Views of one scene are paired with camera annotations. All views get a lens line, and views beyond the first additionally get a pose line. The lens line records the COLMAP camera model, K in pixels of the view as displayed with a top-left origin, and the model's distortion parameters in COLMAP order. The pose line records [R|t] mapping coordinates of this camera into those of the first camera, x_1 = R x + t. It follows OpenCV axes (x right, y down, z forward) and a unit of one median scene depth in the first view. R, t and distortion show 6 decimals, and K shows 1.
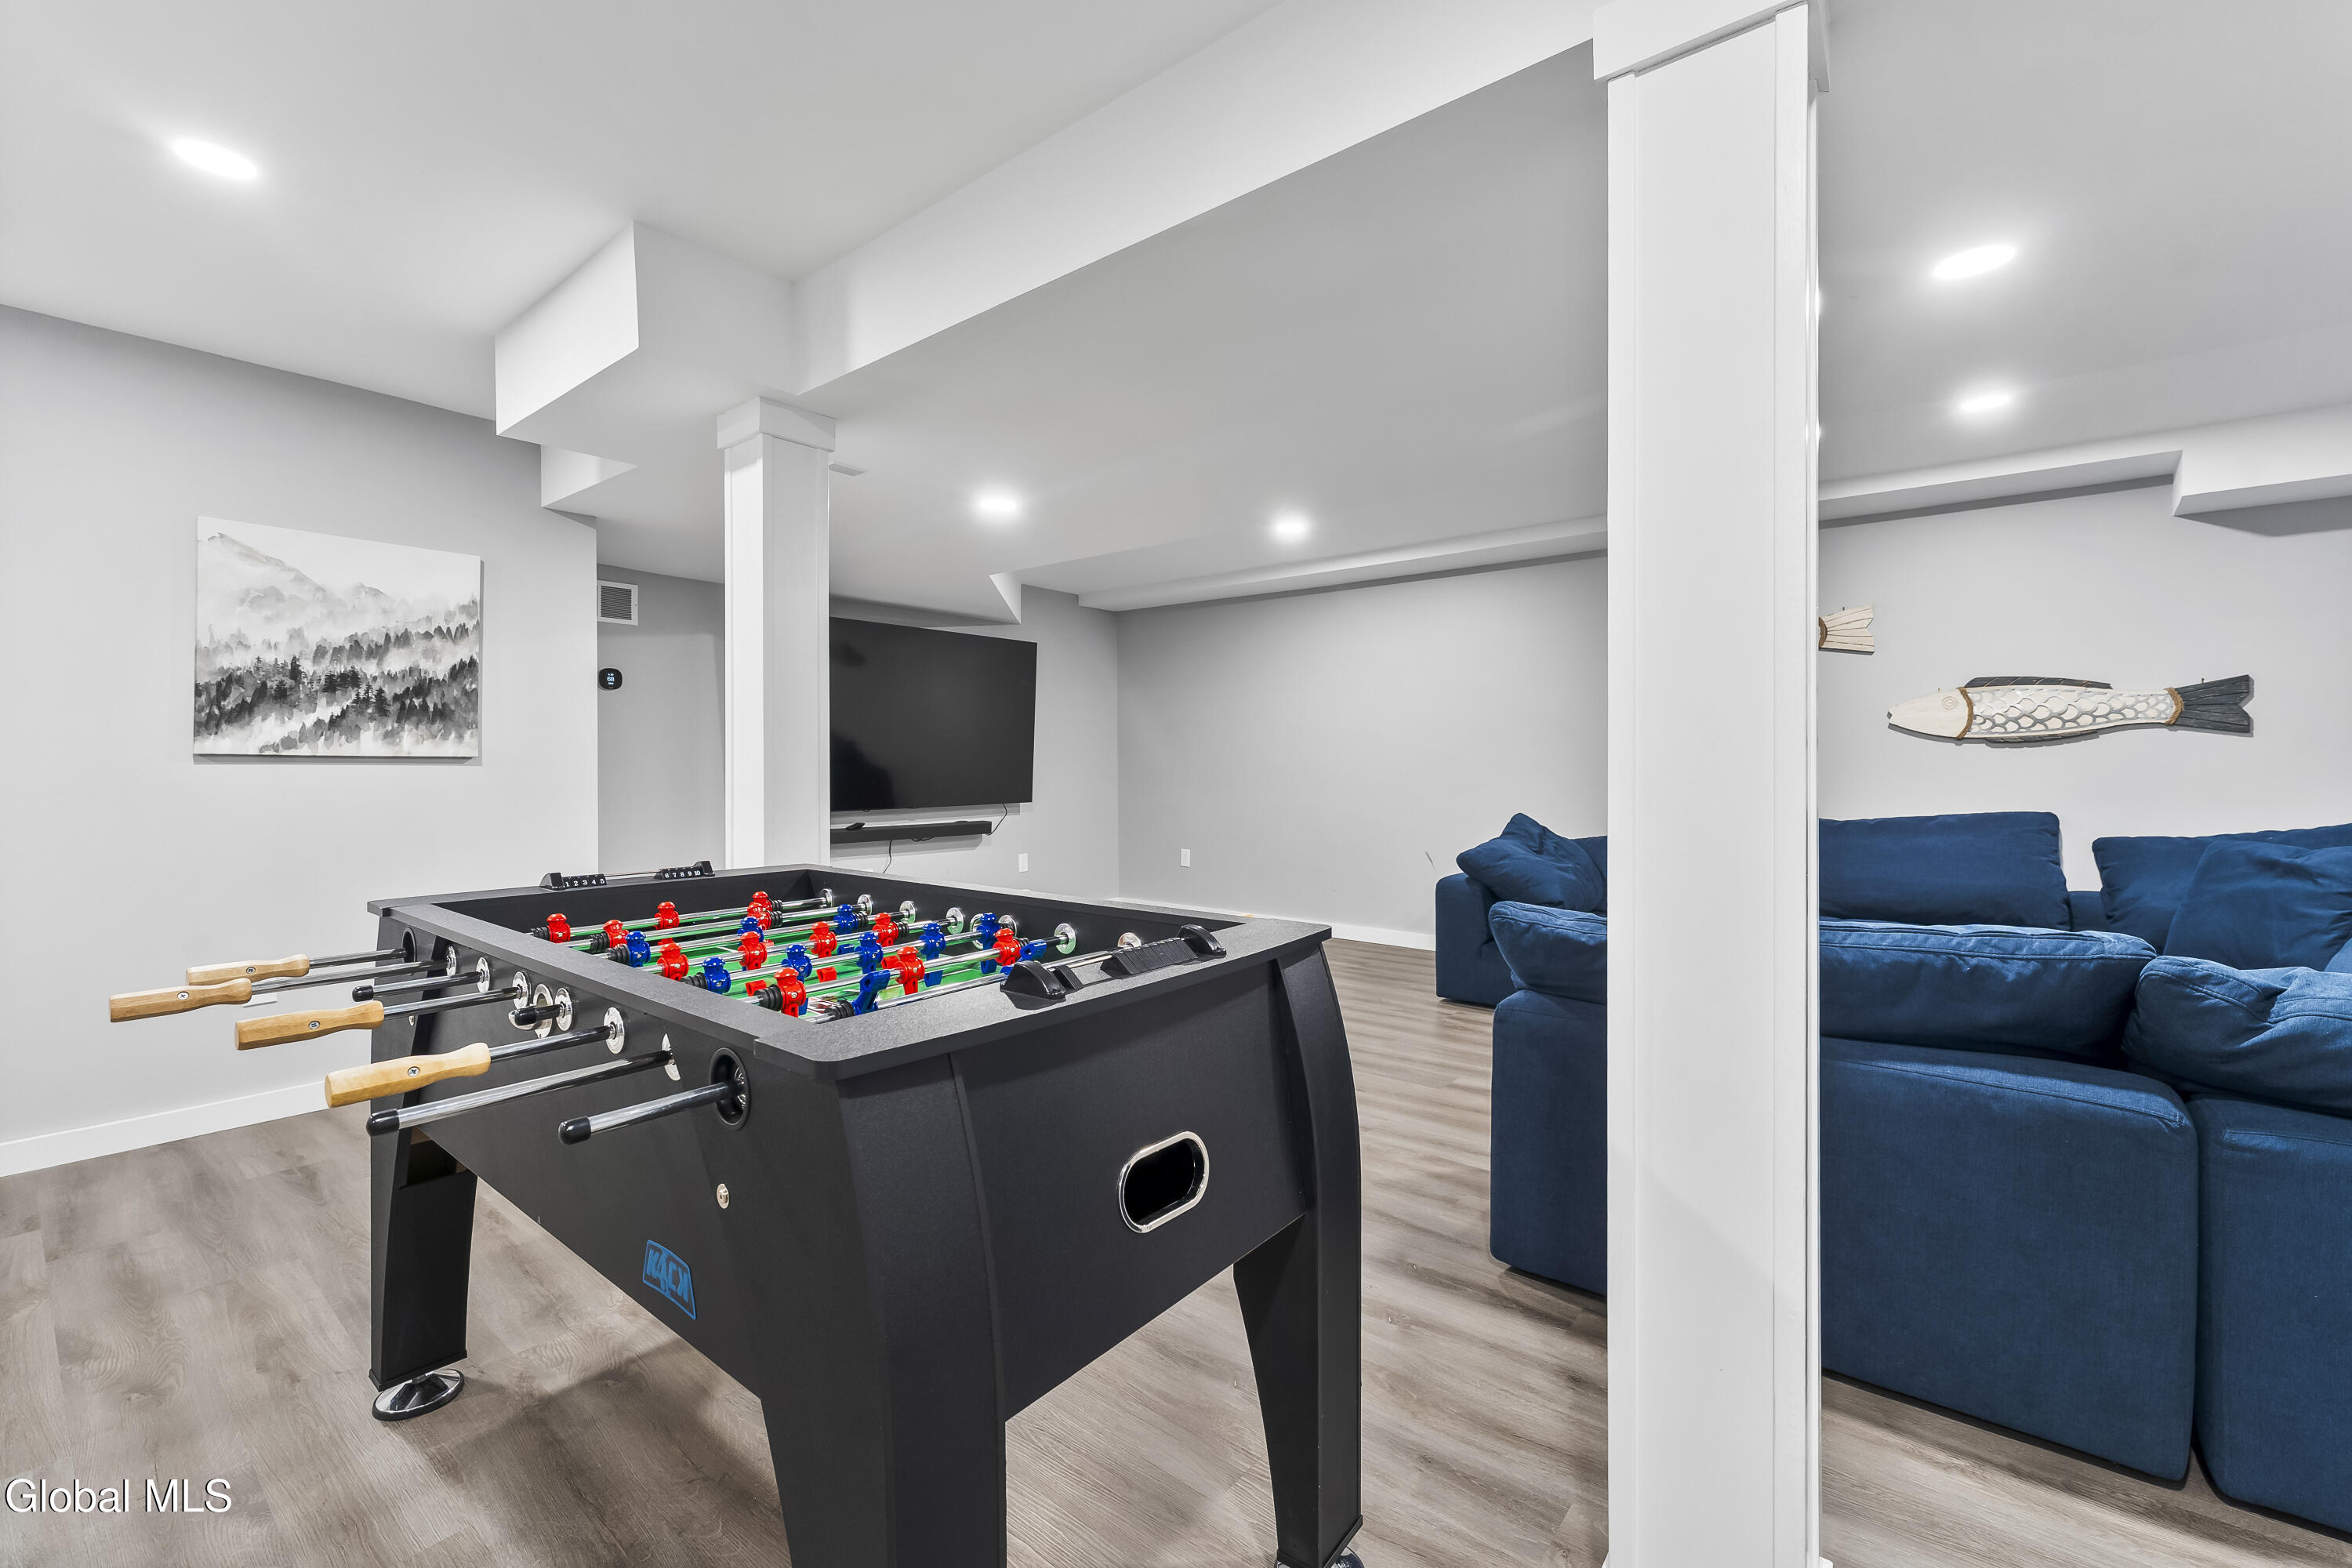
lens RADIAL K [[973.9, 0, 1174.6], [0, 973.9, 764.9], [0, 0, 1]] dist [-0.000311, -0.000213]
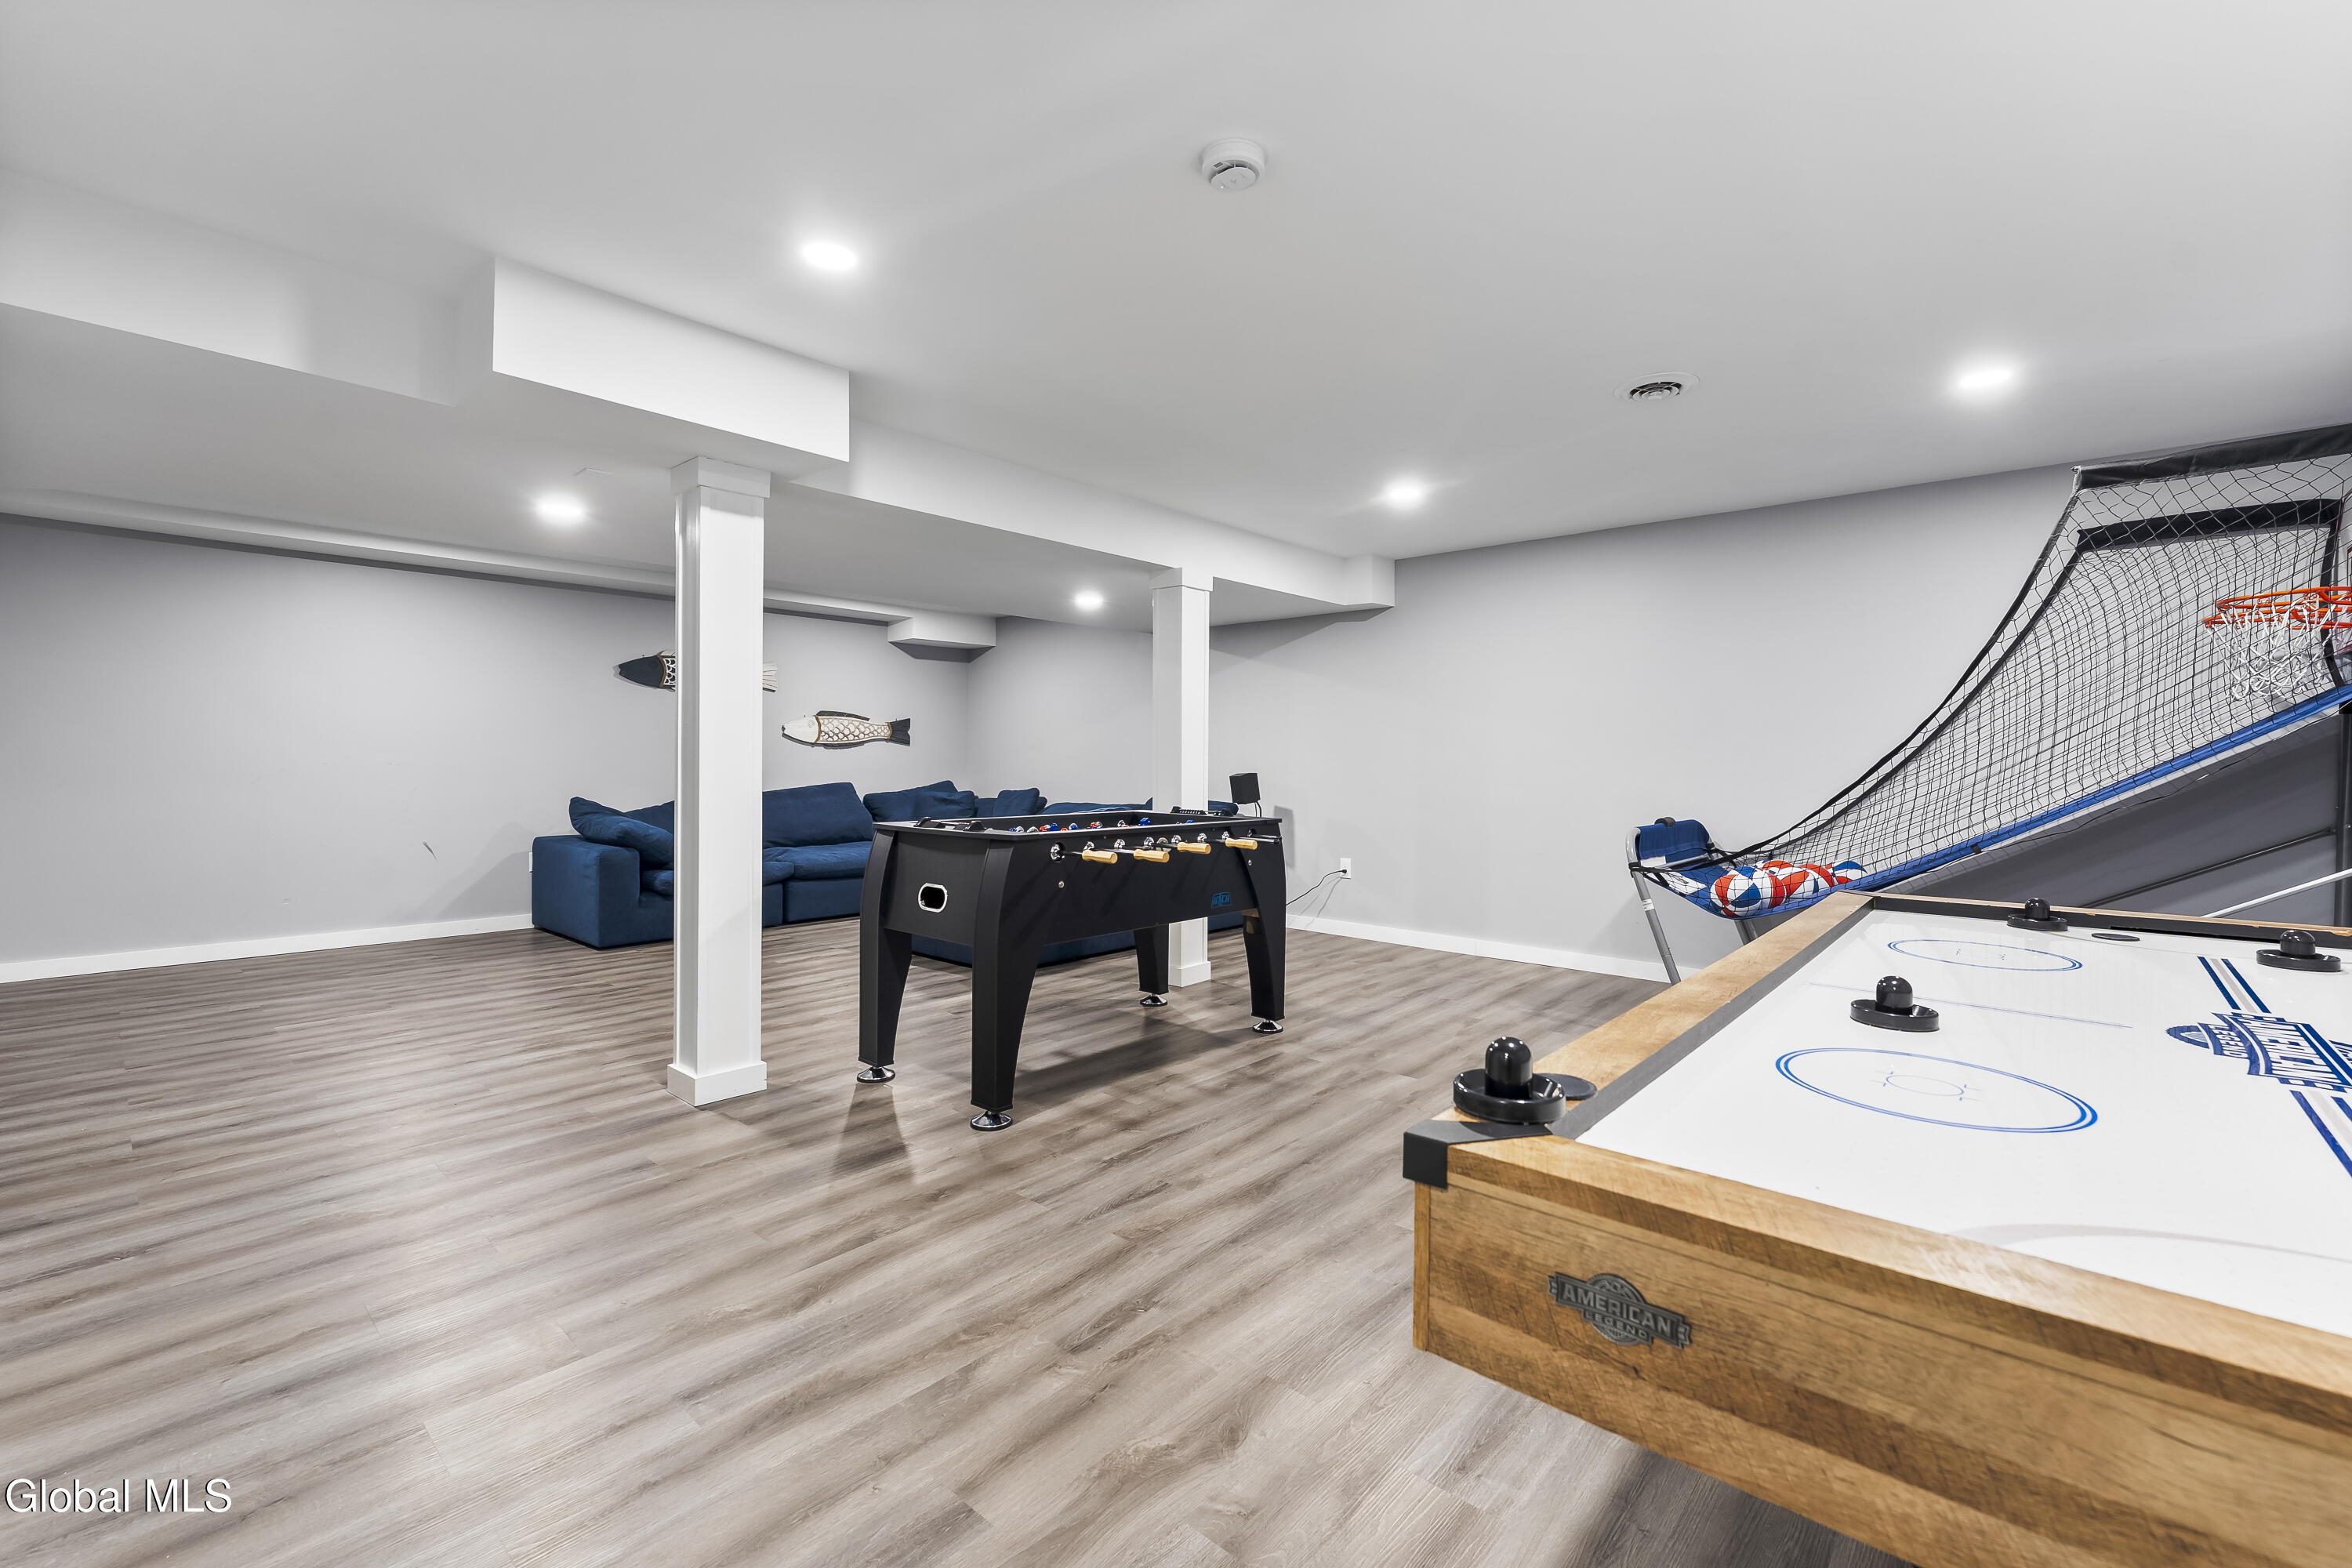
lens RADIAL K [[989.4, 0, 1177.2], [0, 989.4, 768.5], [0, 0, 1]] dist [-0.002491, 0.000082]
pose [[0.042659, -0.006333, 0.999070, -1.220529], [-0.000837, 0.999979, 0.006374, 0.008182], [-0.999089, -0.001108, 0.042652, 0.294112]]
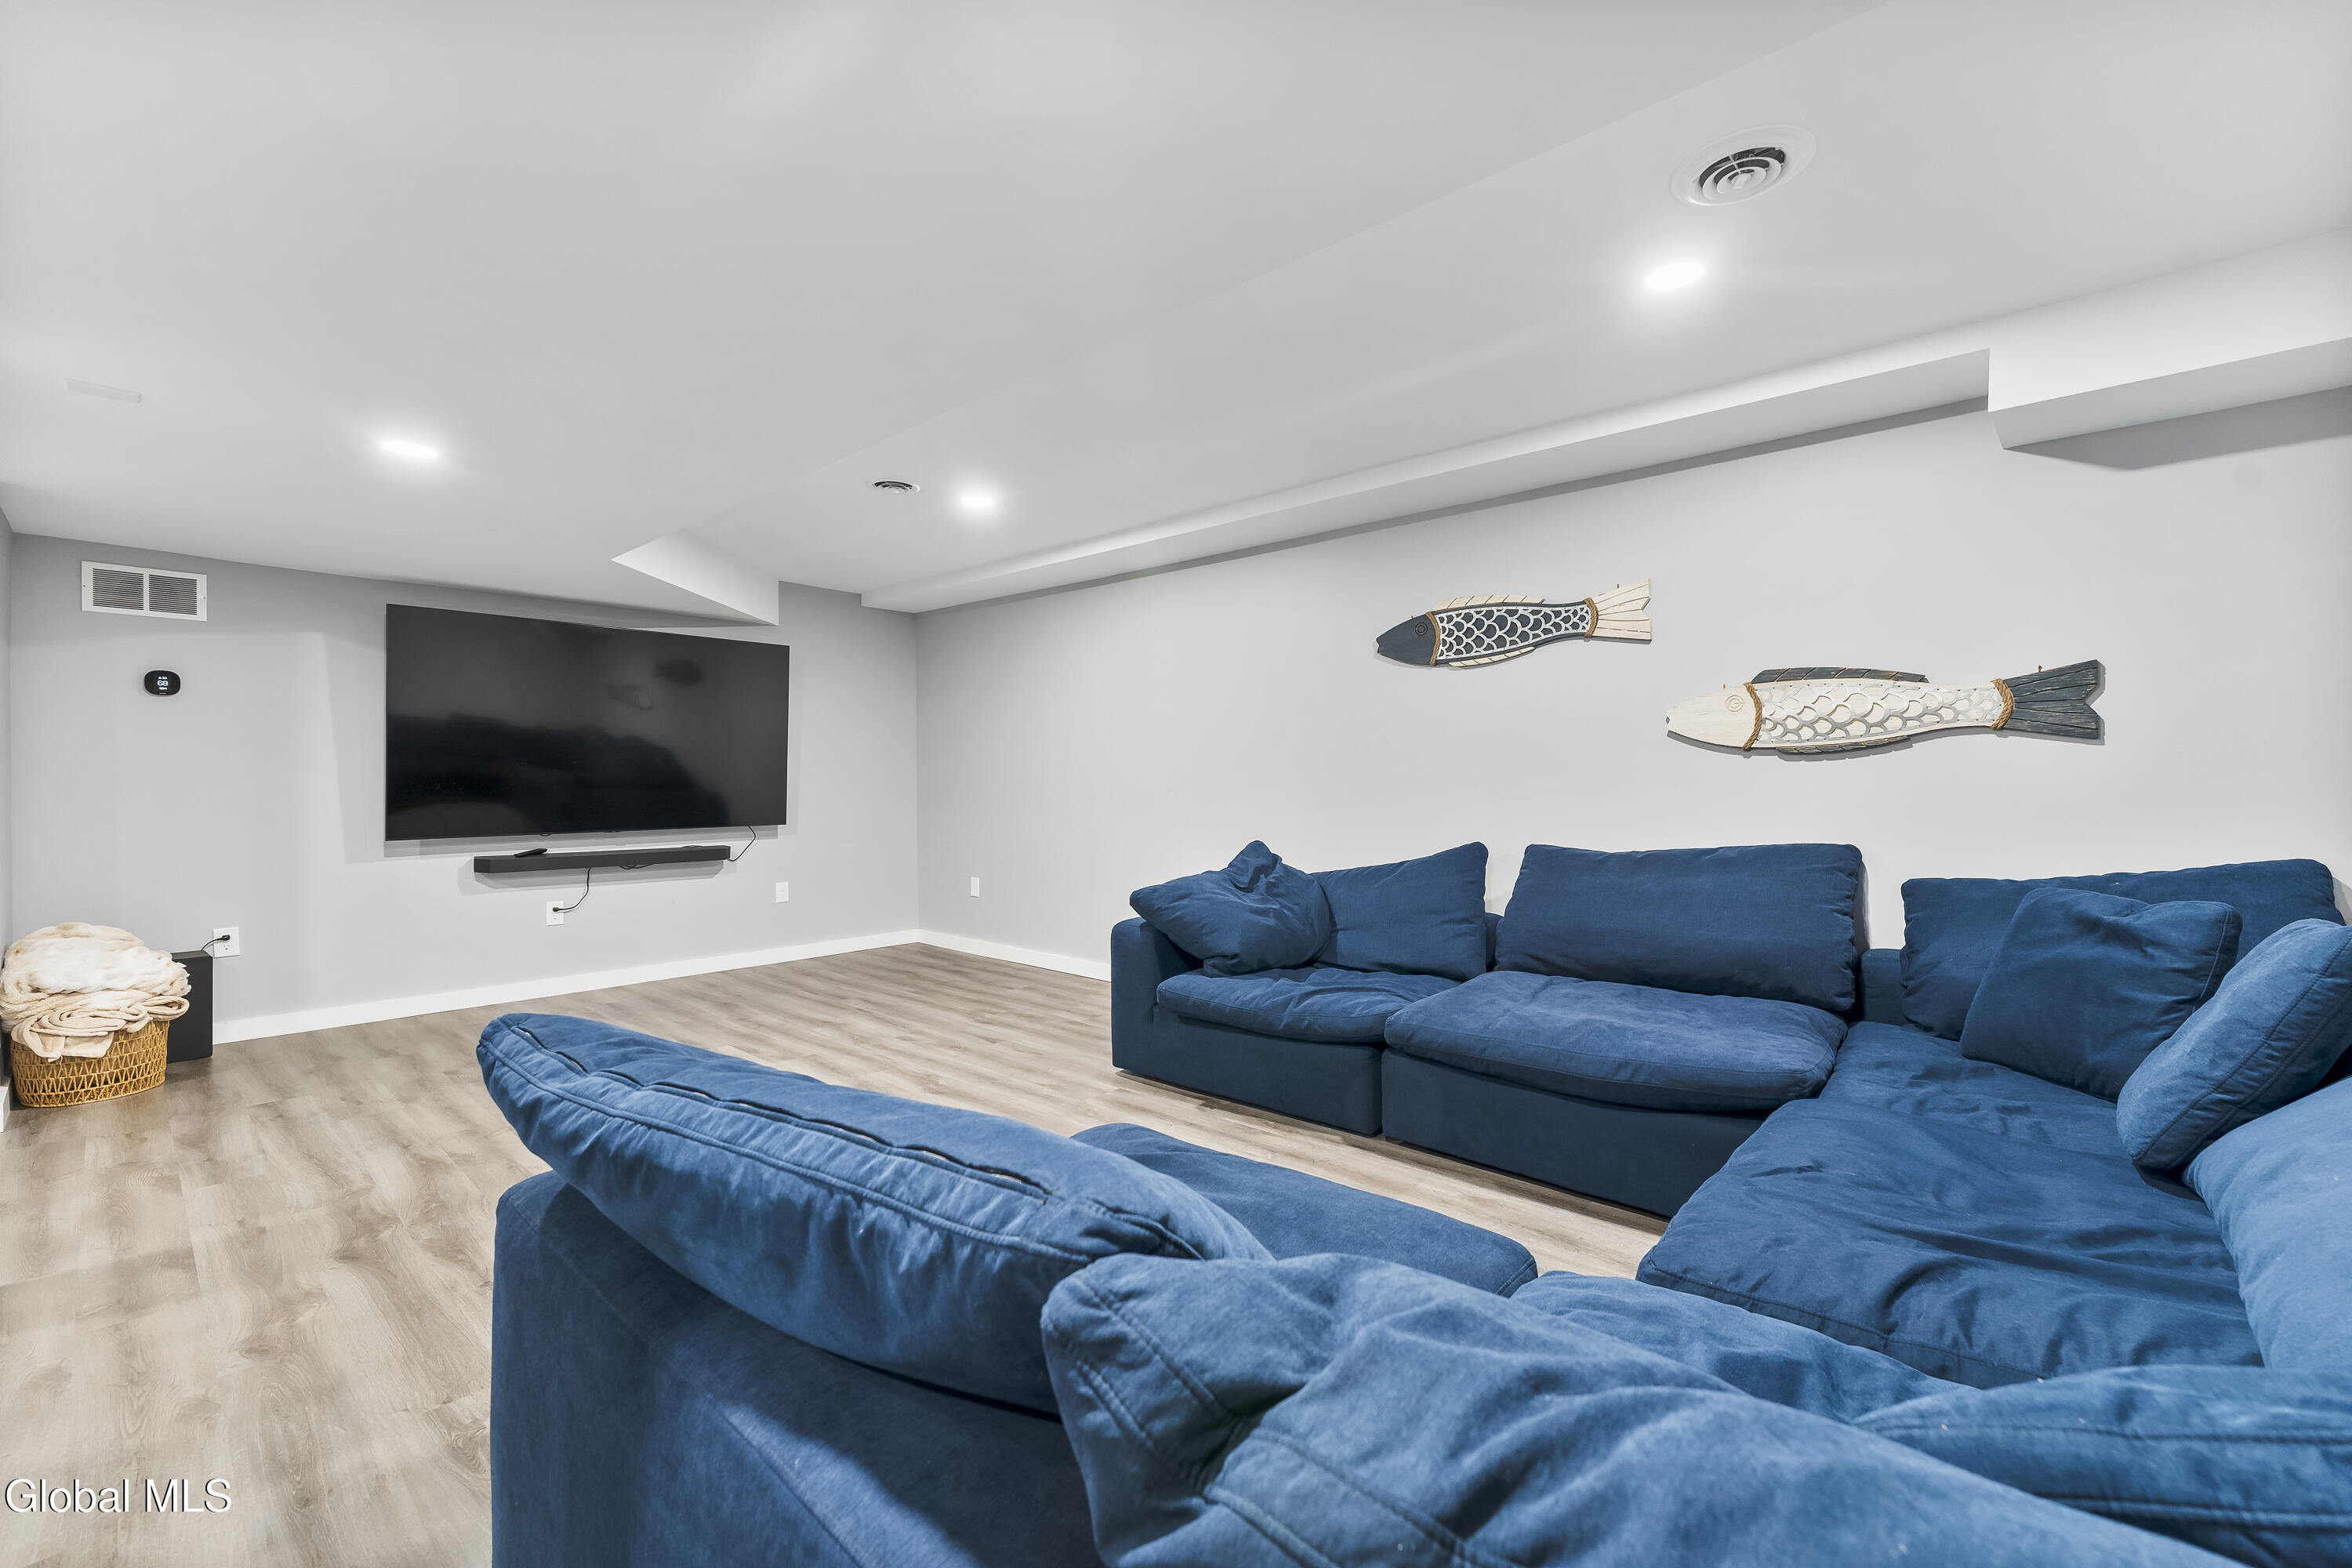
lens RADIAL K [[951.0, 0, 1176.0], [0, 951.0, 784.0], [0, 0, 1]] dist [-0.001444, -0.000276]
pose [[0.999002, -0.000057, -0.044656, 0.463683], [0.000096, 1.000000, 0.000872, 0.000286], [0.044655, -0.000875, 0.999002, 0.266381]]
